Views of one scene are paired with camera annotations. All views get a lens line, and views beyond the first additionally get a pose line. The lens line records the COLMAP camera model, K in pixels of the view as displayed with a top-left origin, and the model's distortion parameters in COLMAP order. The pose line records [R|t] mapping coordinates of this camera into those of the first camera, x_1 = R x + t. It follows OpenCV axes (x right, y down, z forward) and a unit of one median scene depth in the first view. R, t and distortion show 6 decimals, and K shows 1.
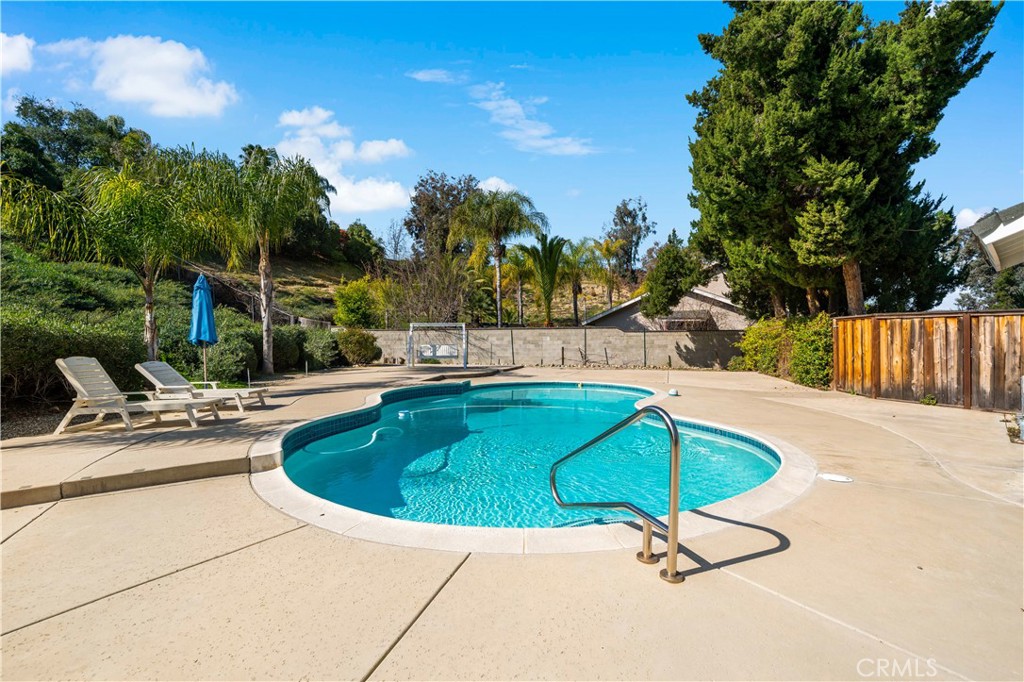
lens RADIAL K [[443.6, 0, 510.3], [0, 443.6, 346.3], [0, 0, 1]] dist [-0.006332, 0.000611]
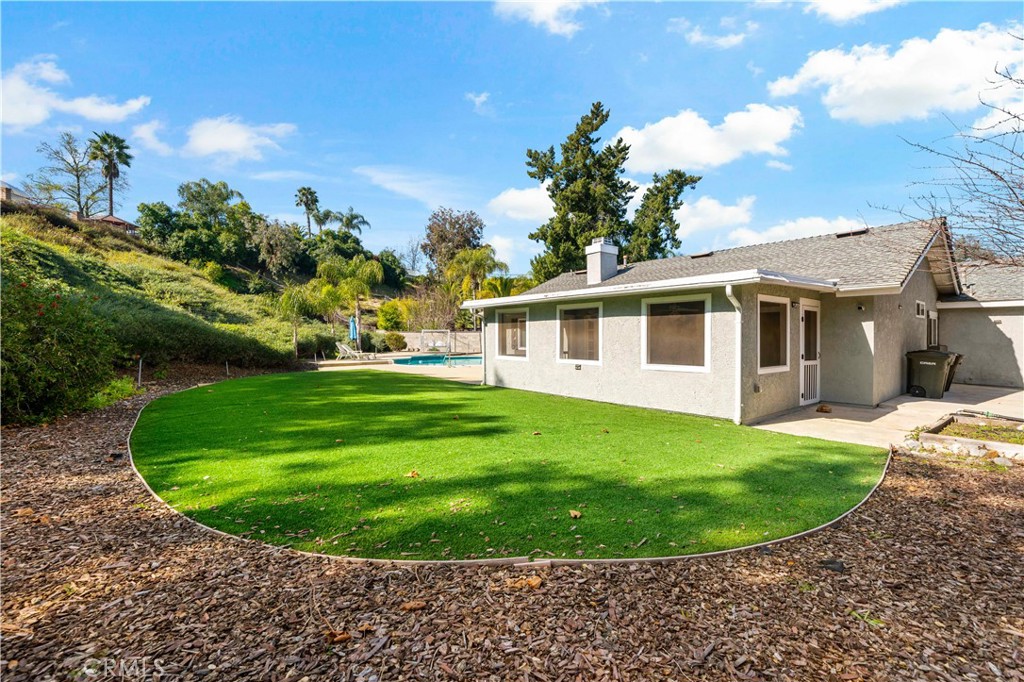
lens RADIAL K [[443.6, 0, 517.2], [0, 443.6, 346.9], [0, 0, 1]] dist [-0.006332, 0.000611]
pose [[0.999753, 0.006292, -0.021311, 0.161286], [-0.006135, 0.999953, 0.007451, 0.004924], [0.021357, -0.007319, 0.999745, -0.653219]]
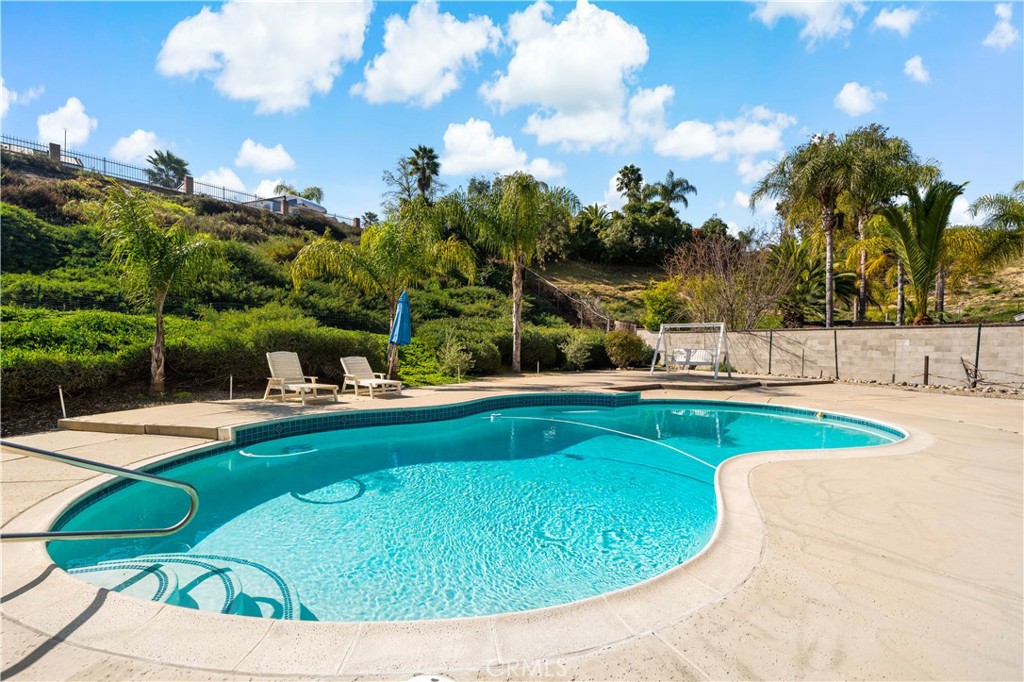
lens RADIAL K [[443.6, 0, 521.2], [0, 443.6, 357.9], [0, 0, 1]] dist [-0.006332, 0.000611]
pose [[0.674456, 0.032860, -0.737583, 0.161327], [-0.017805, 0.999442, 0.028244, -0.003025], [0.738100, -0.005917, 0.674665, 0.119439]]
